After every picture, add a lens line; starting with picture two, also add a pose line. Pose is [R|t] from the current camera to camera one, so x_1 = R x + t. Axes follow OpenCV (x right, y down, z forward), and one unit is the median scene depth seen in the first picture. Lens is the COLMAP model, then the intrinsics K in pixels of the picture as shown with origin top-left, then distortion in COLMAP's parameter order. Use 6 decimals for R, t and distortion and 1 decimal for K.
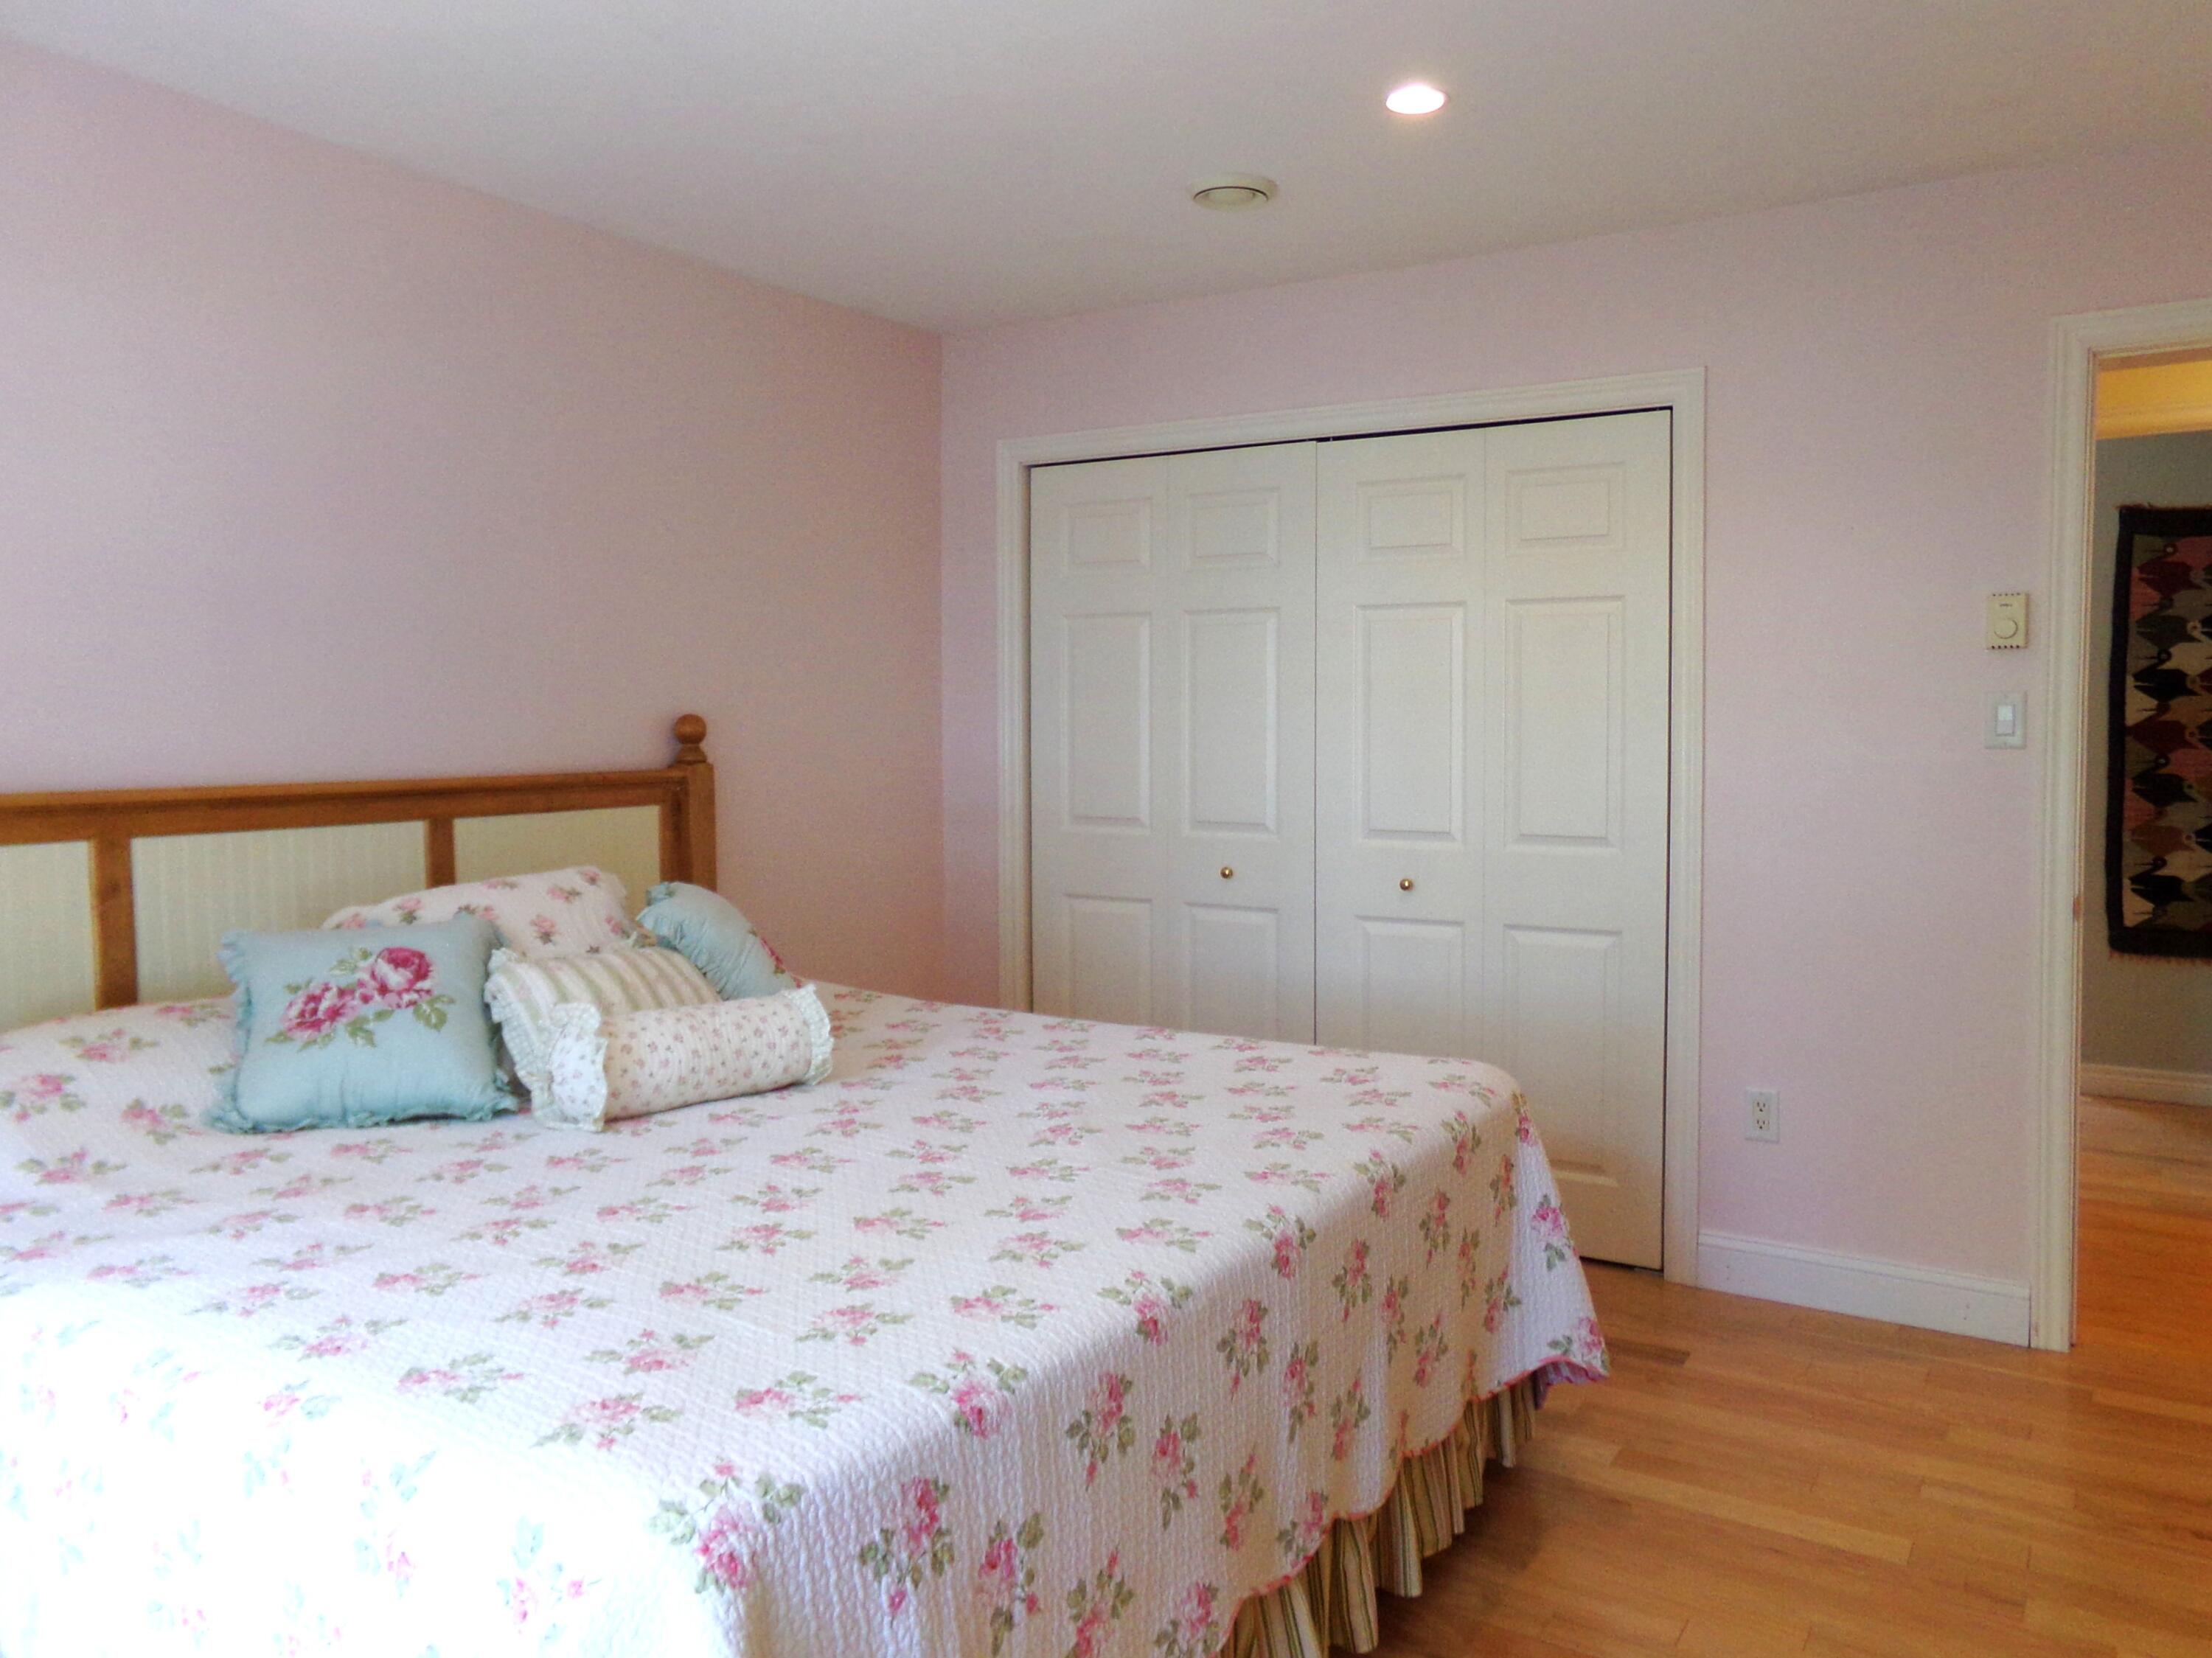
lens RADIAL K [[1575.5, 0, 1075.2], [0, 1575.5, 825.2], [0, 0, 1]] dist [-0.179270, 0.405757]
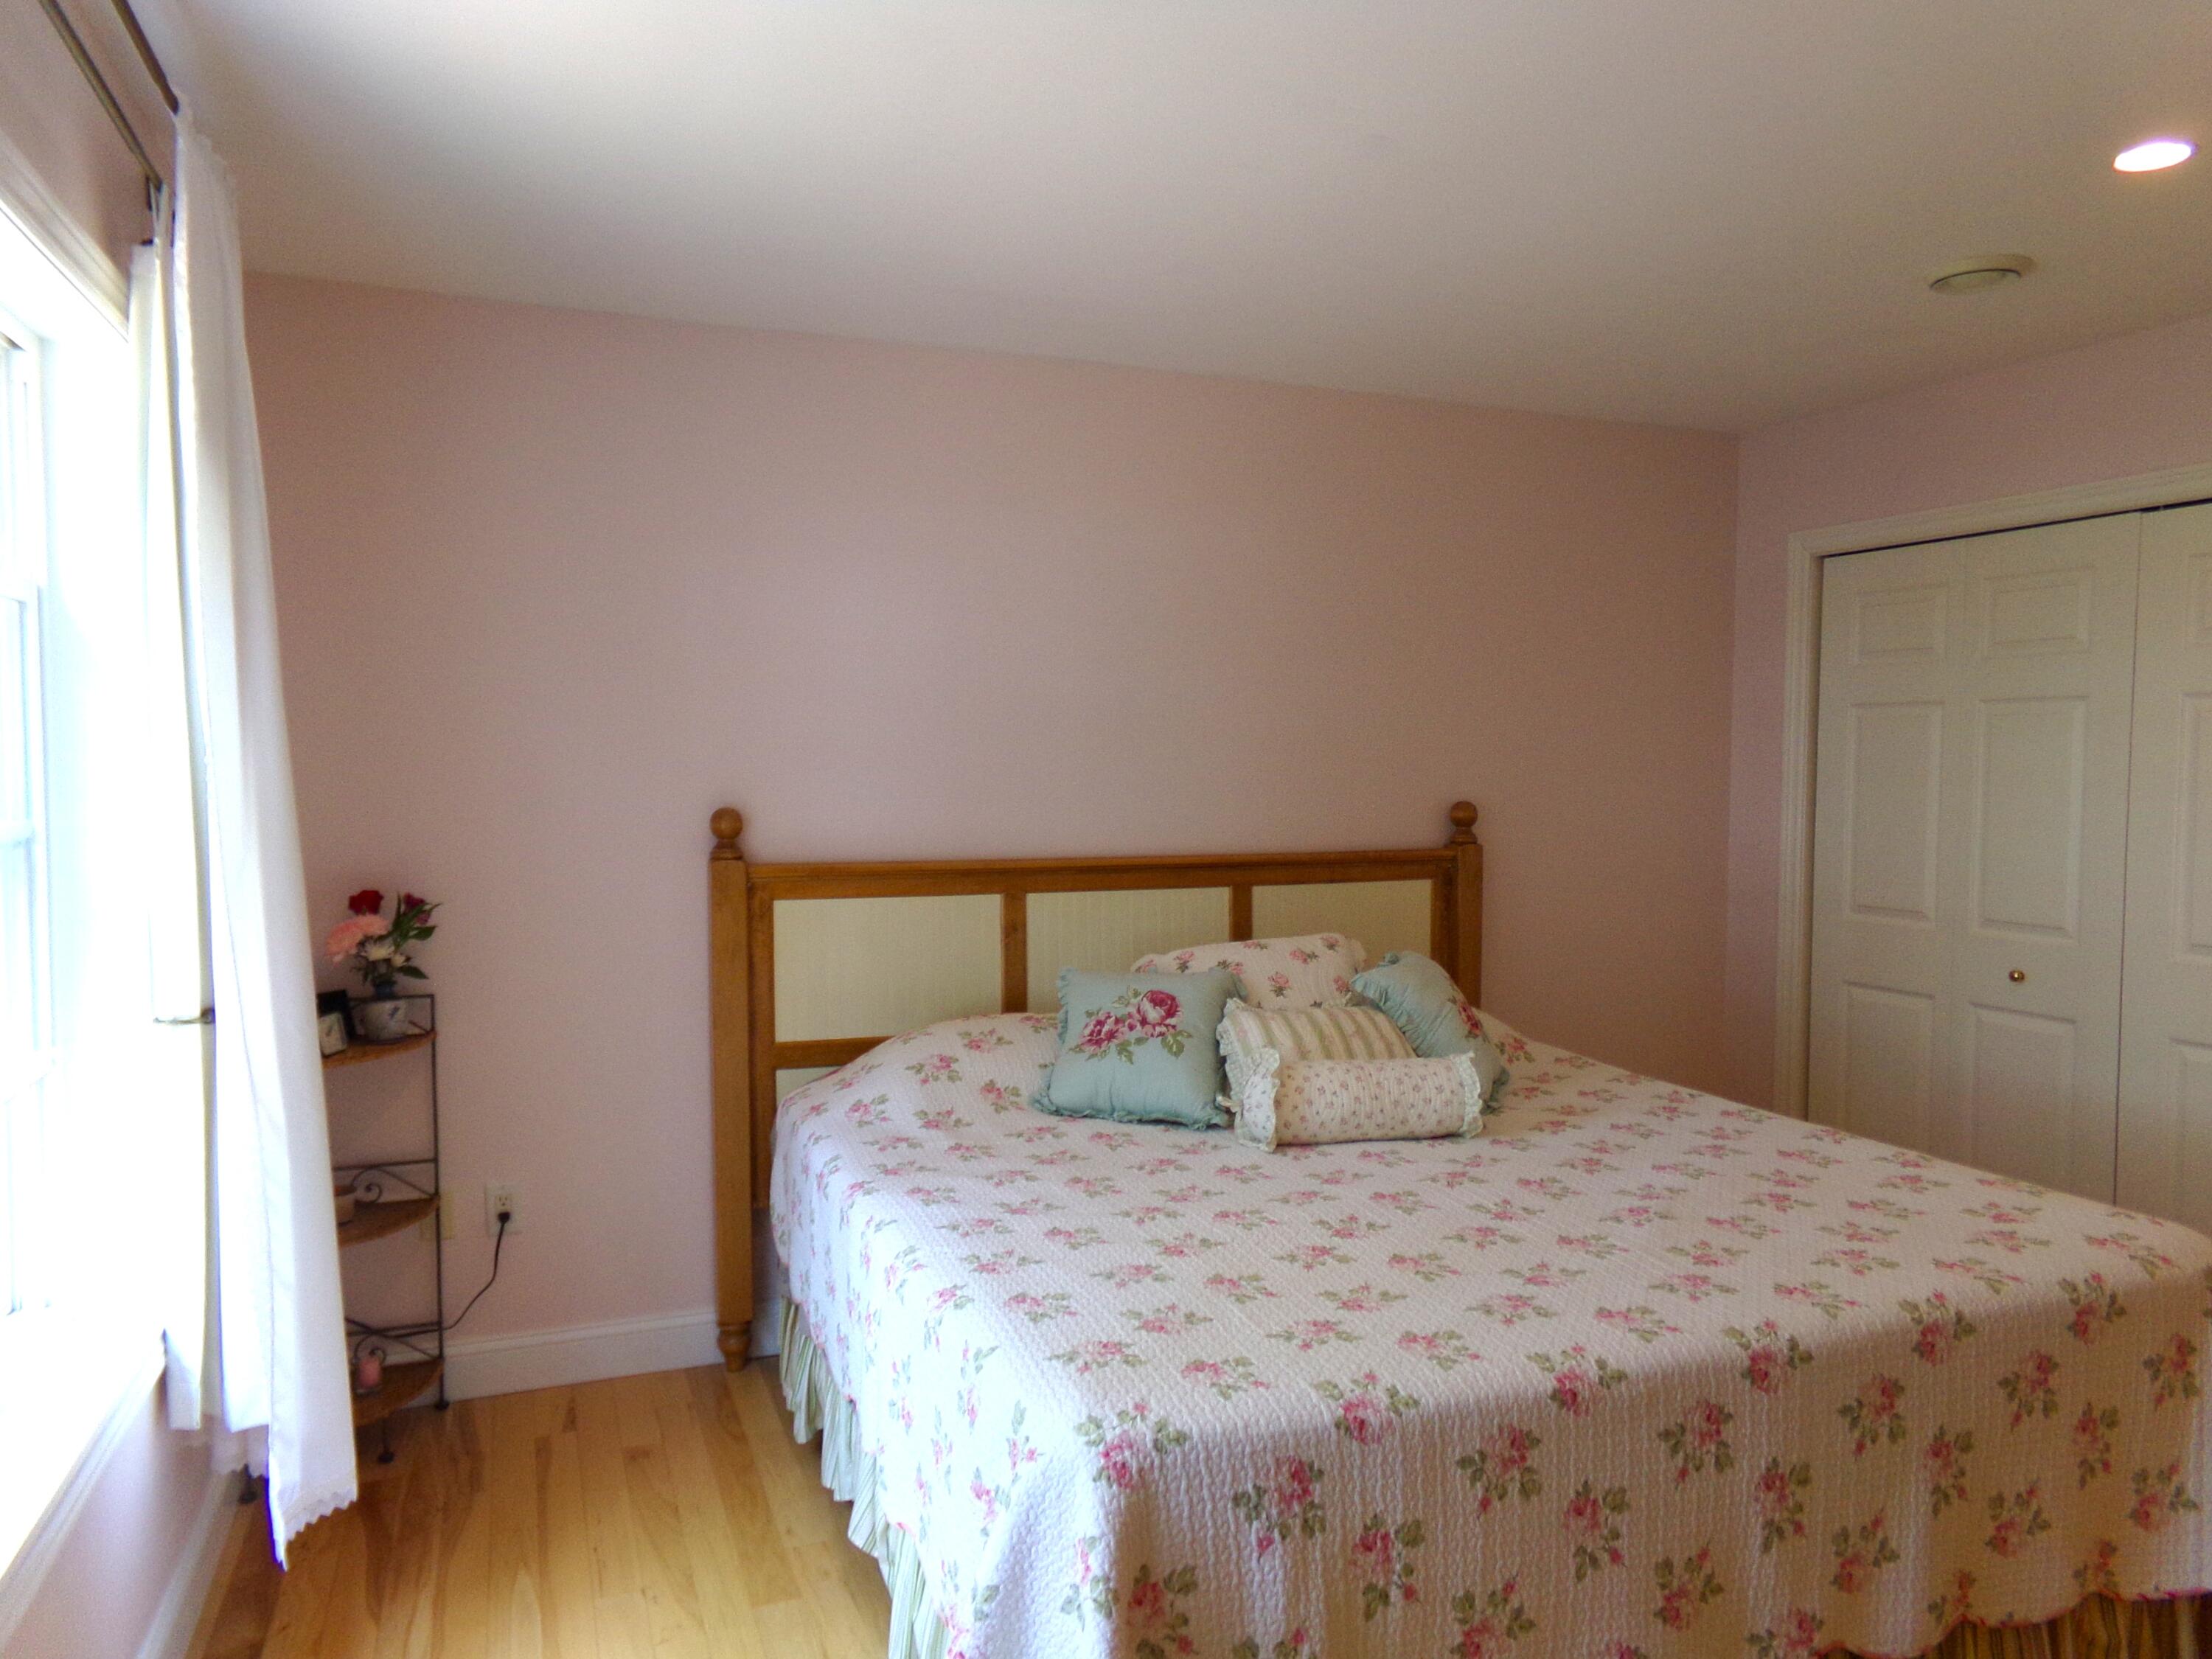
lens RADIAL K [[1472.9, 0, 1106.0], [0, 1472.9, 829.5], [0, 0, 1]] dist [-0.014785, 0.020607]
pose [[0.812124, 0.027921, -0.582816, 0.293302], [-0.038291, 0.999252, -0.005484, -0.057493], [0.582227, 0.026770, 0.812586, -0.069849]]
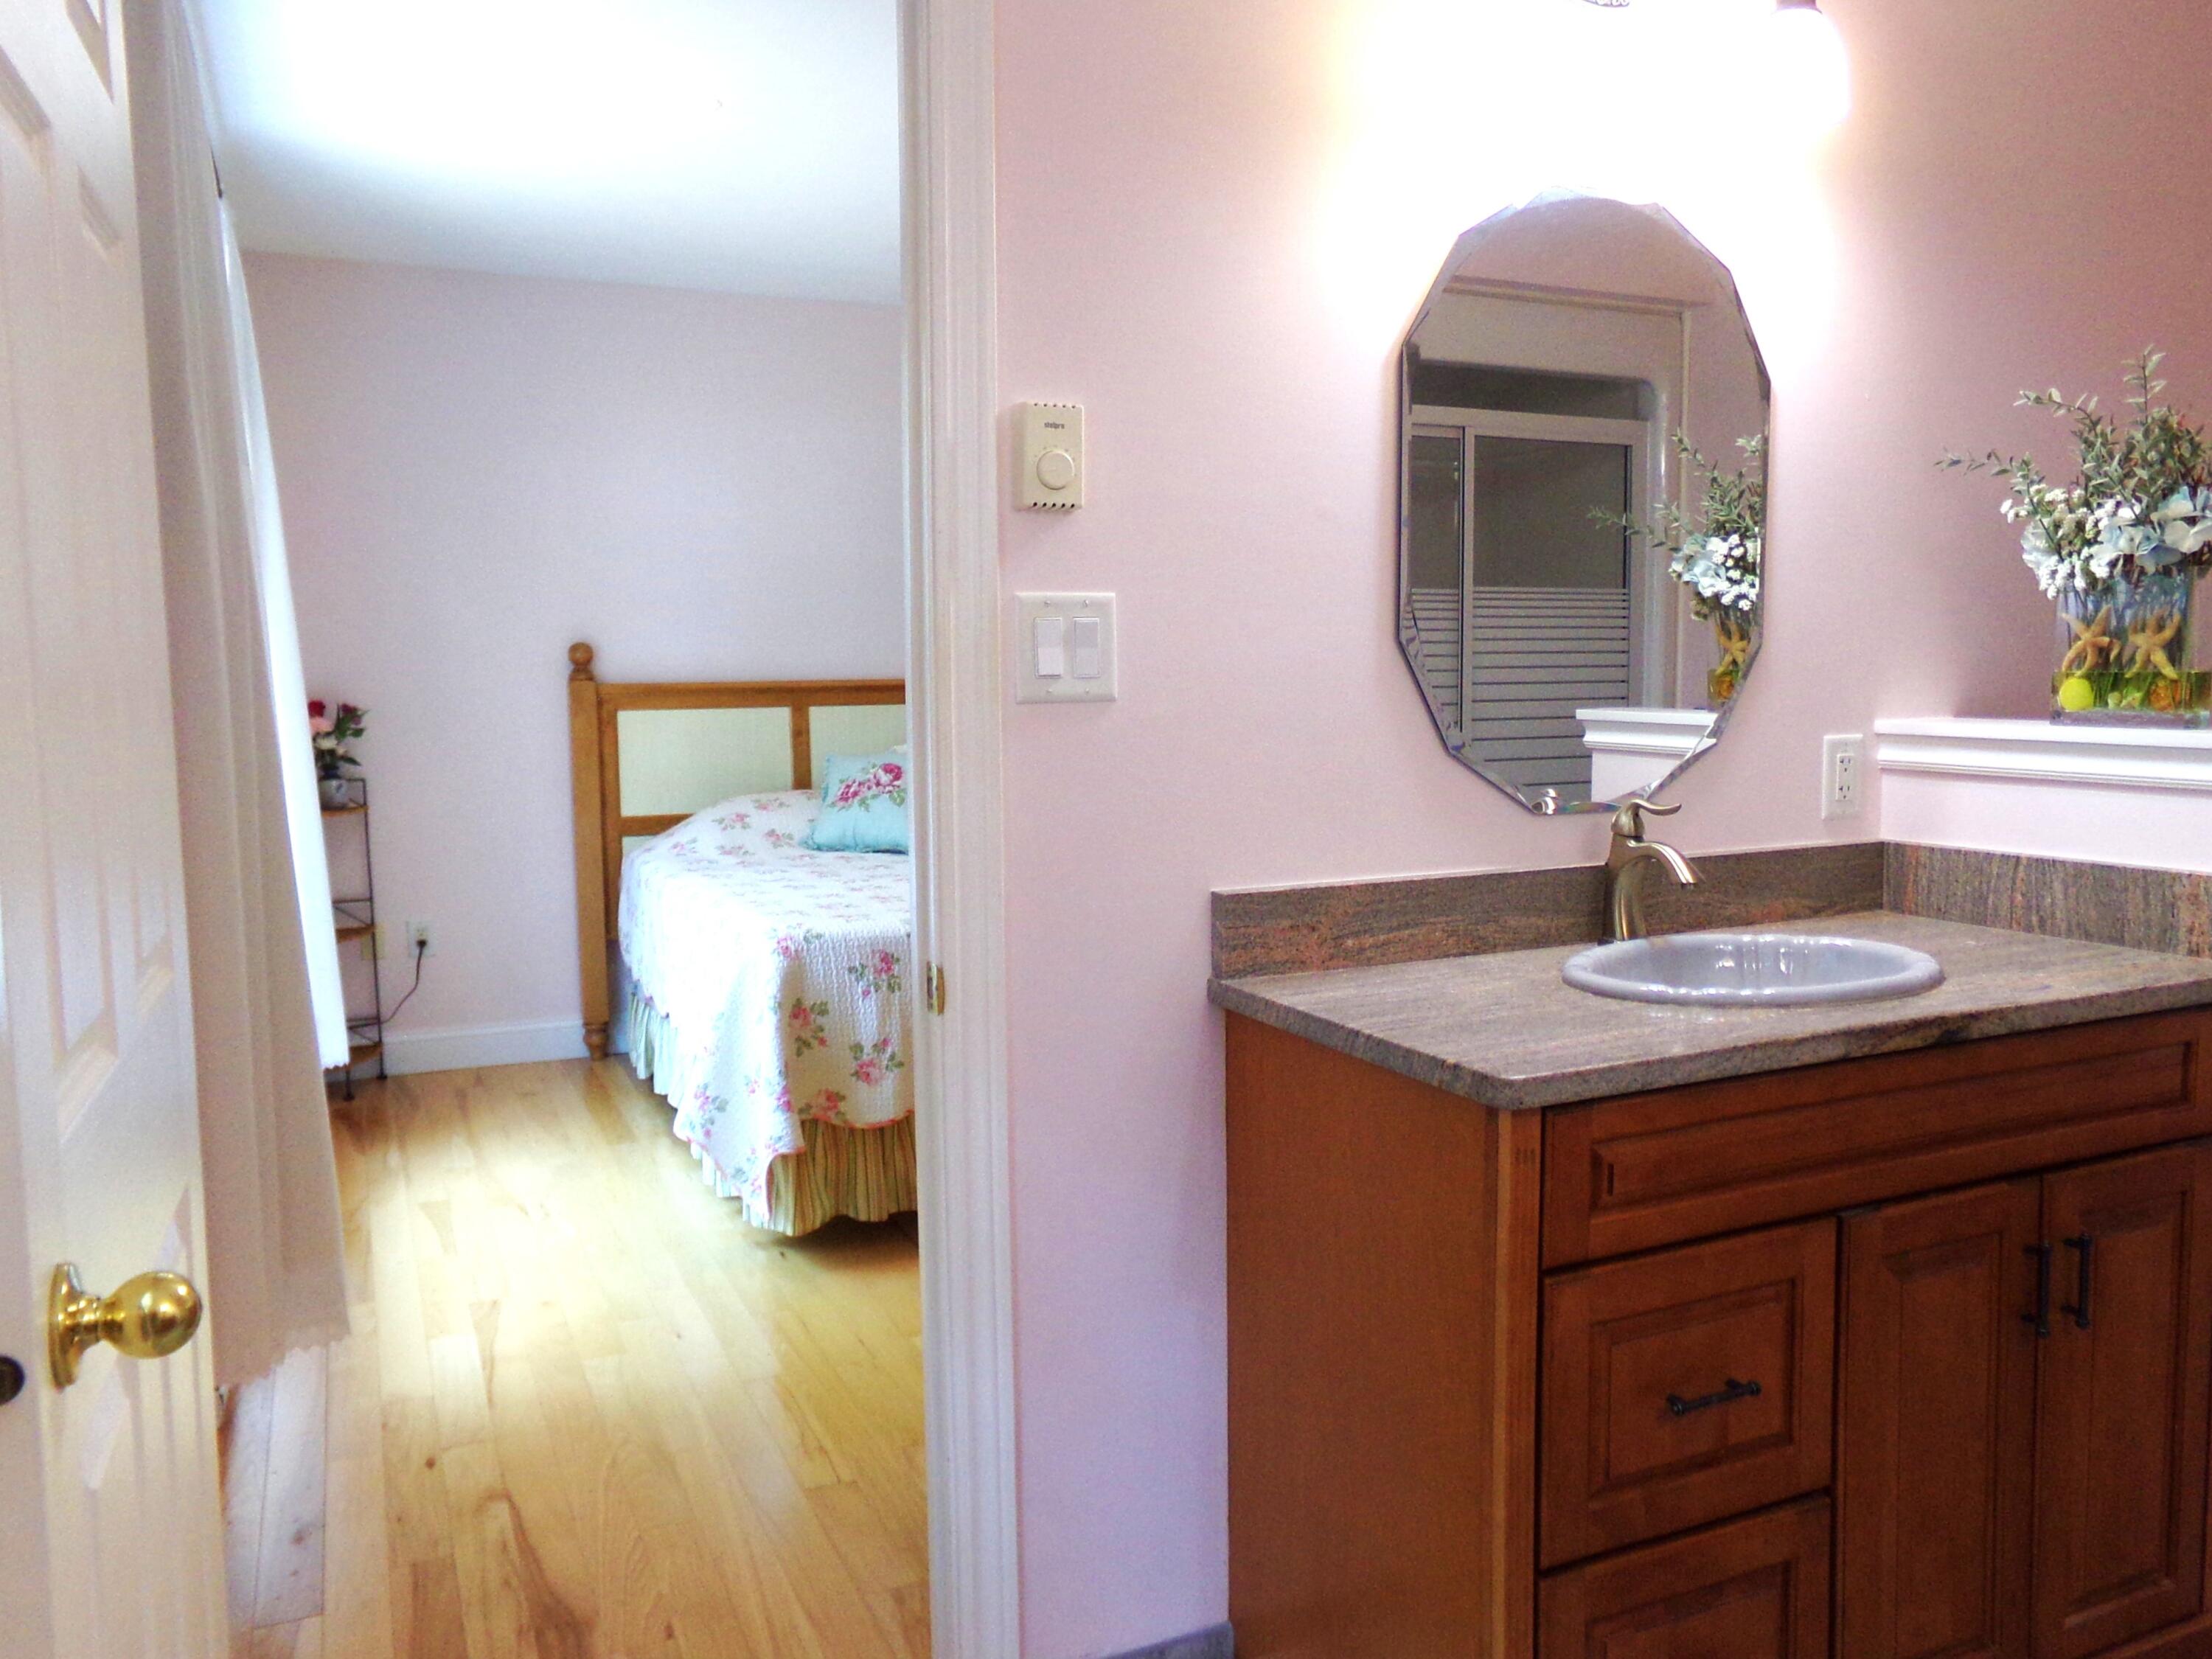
lens RADIAL K [[1616.2, 0, 1106.0], [0, 1616.2, 829.5], [0, 0, 1]] dist [-0.018135, 0.006825]
pose [[0.840070, 0.054269, -0.539757, 0.961696], [-0.030065, 0.998112, 0.053561, 0.051767], [0.541645, -0.028767, 0.840115, -0.584832]]
